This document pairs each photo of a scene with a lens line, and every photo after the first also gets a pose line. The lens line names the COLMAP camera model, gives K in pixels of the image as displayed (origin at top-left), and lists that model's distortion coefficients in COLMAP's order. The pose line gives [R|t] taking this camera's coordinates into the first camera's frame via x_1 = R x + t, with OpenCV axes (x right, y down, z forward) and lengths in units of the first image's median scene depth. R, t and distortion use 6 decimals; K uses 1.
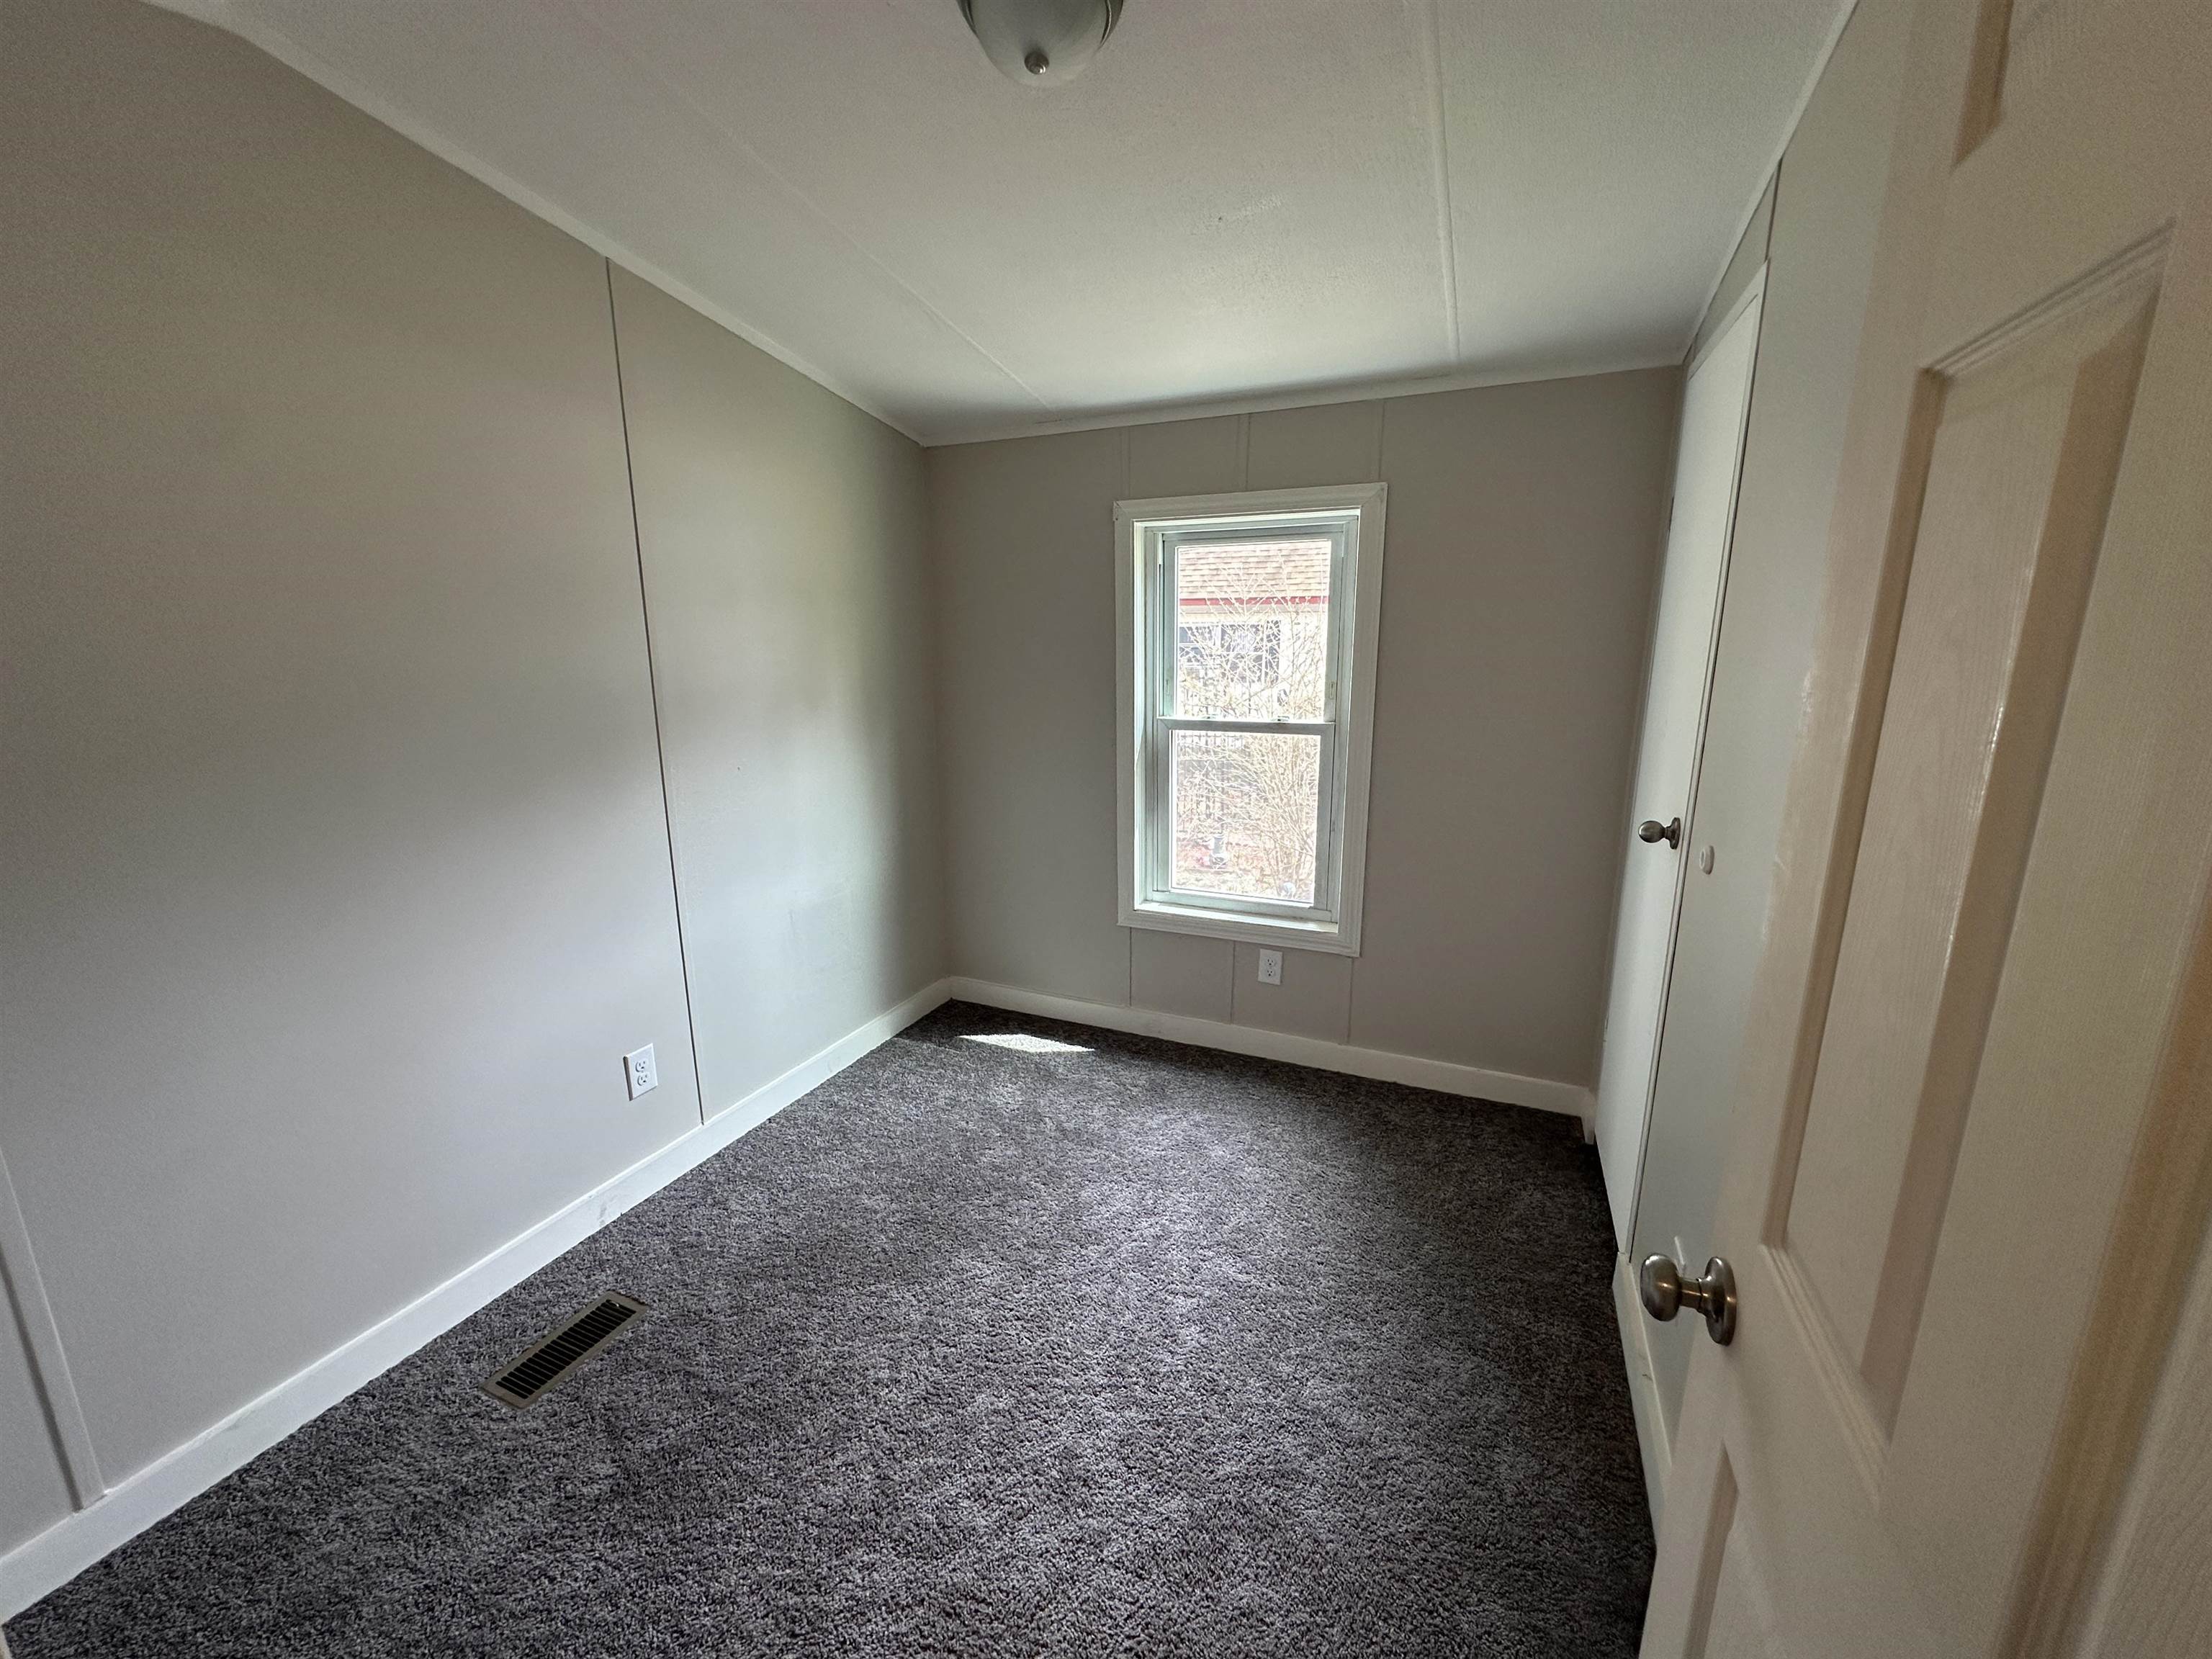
lens RADIAL K [[877.5, 0, 1094.1], [0, 877.5, 839.8], [0, 0, 1]] dist [0.001444, 0.000024]
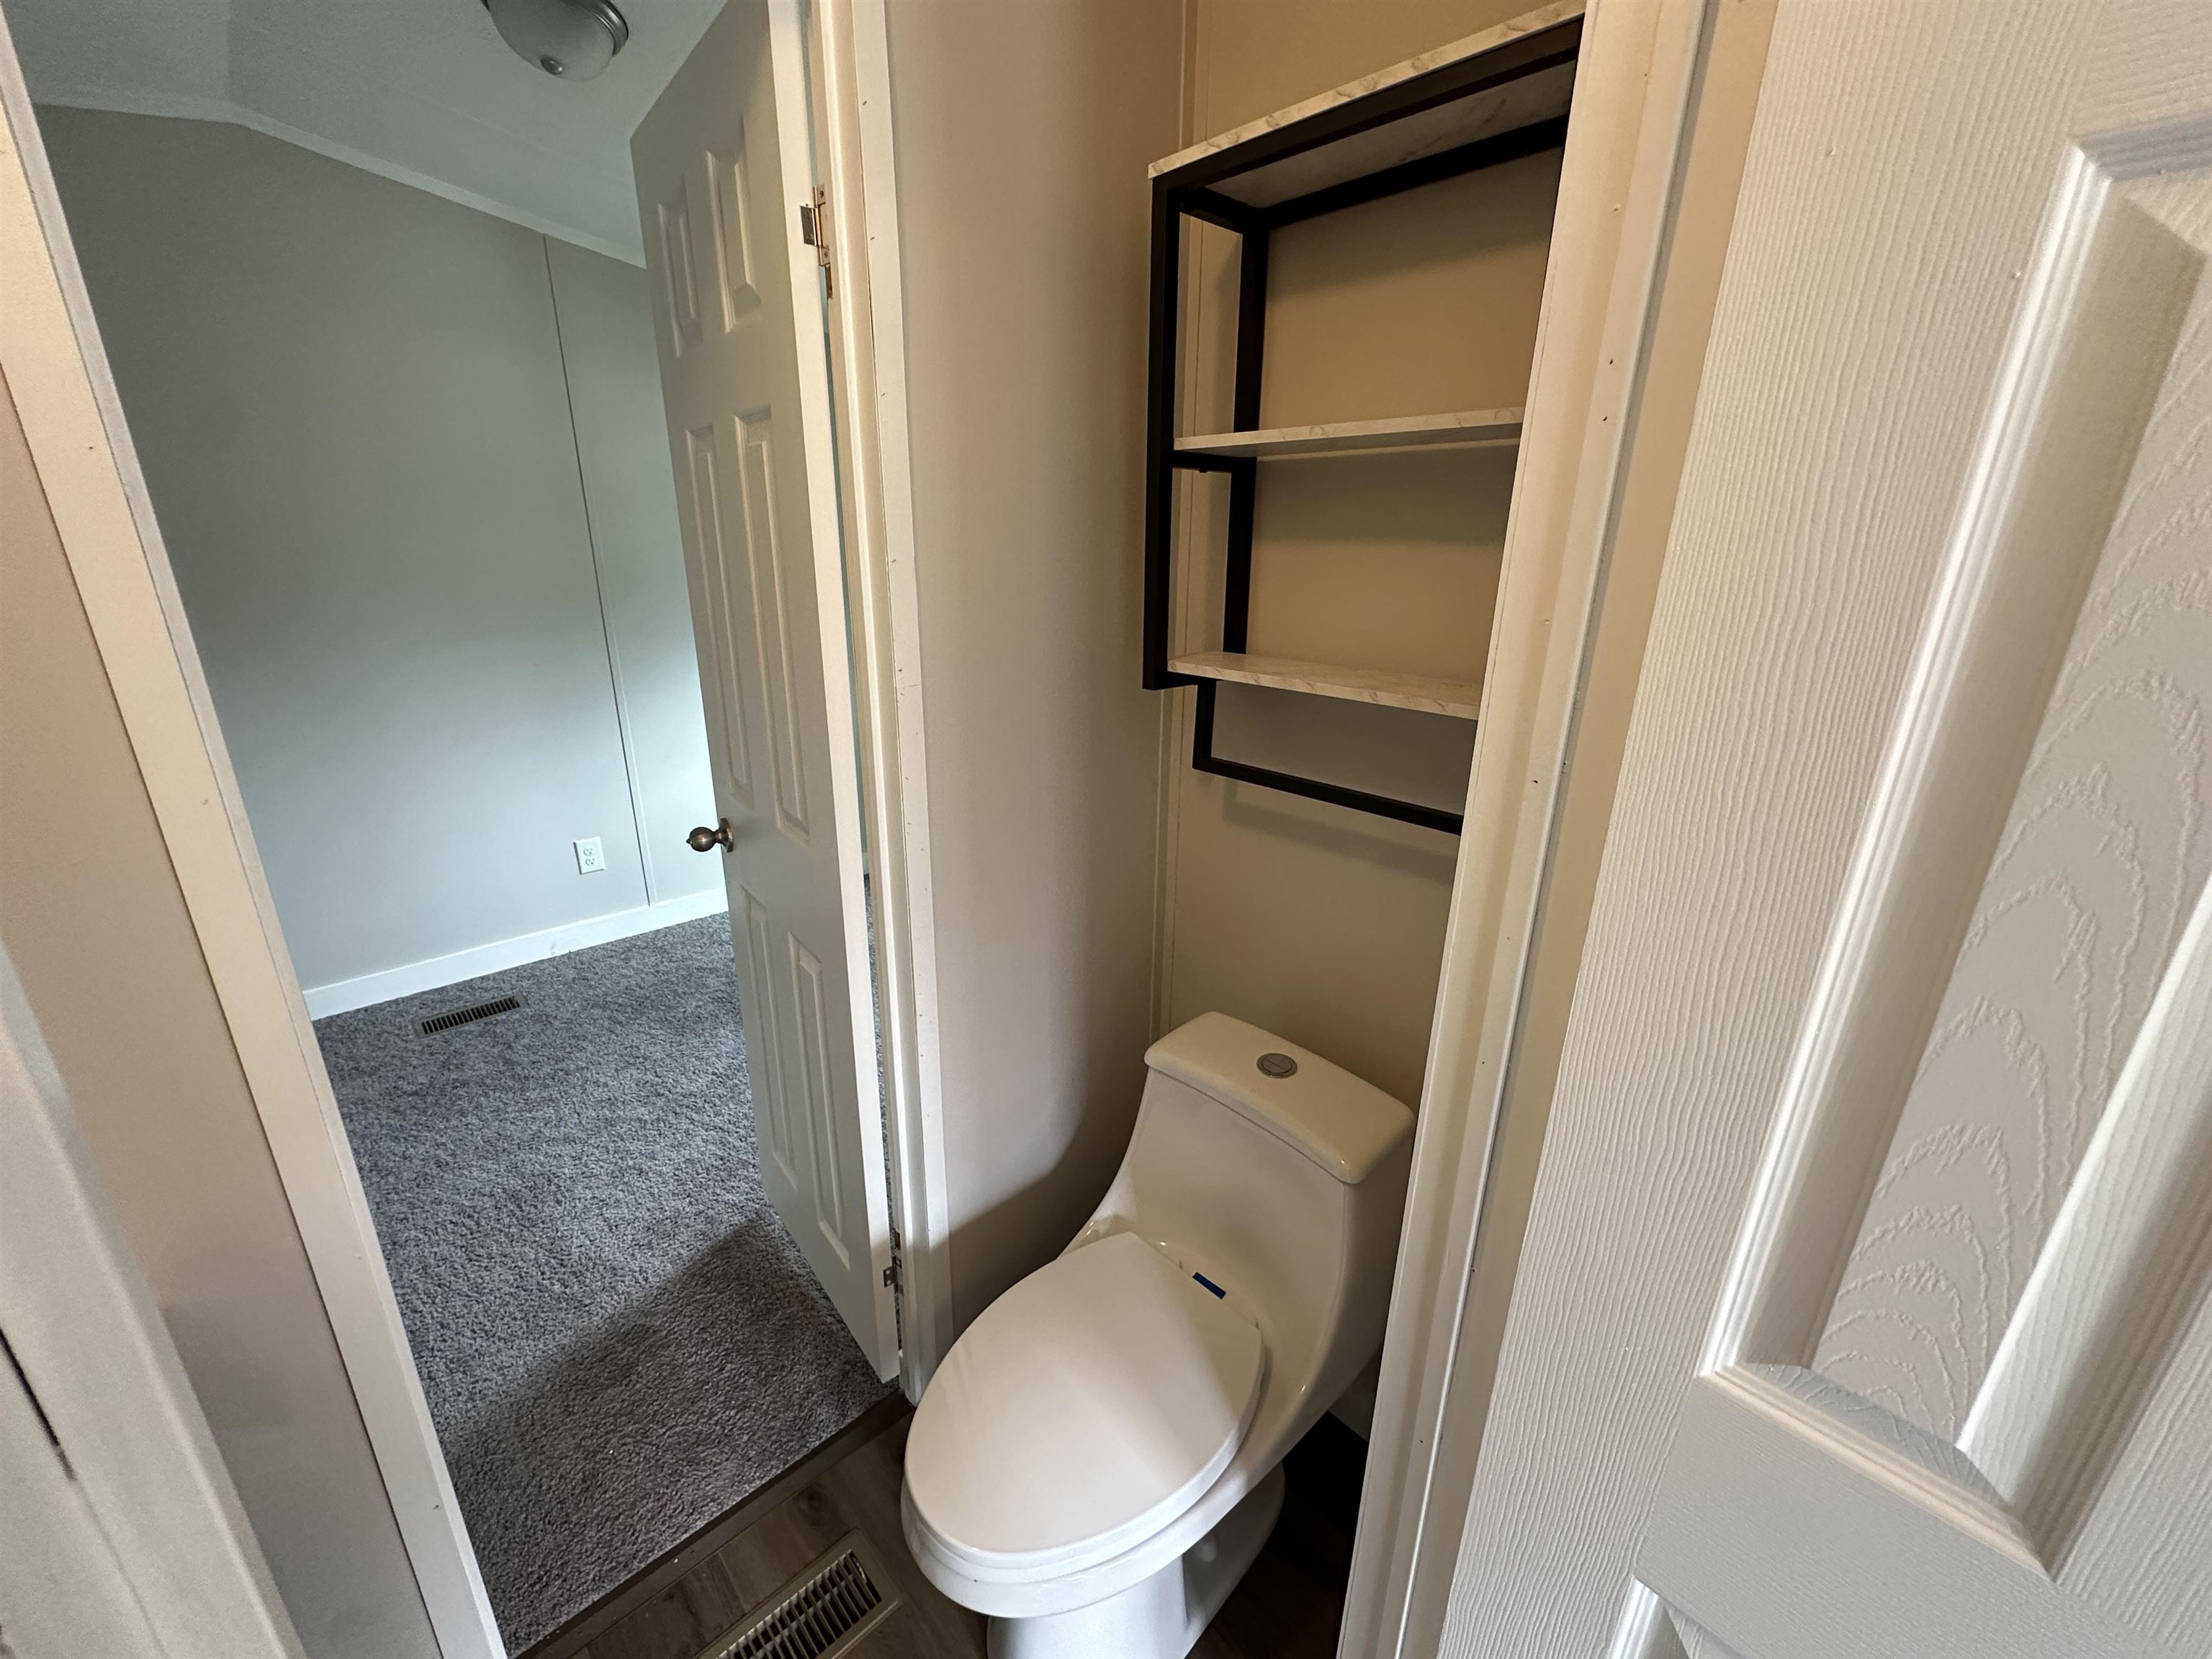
lens RADIAL K [[877.5, 0, 1104.0], [0, 877.5, 835.9], [0, 0, 1]] dist [0.001444, 0.000024]
pose [[0.918449, 0.142219, -0.369088, 0.839141], [-0.103535, 0.987030, 0.122688, -0.022986], [0.381749, -0.074469, 0.921261, 0.043169]]
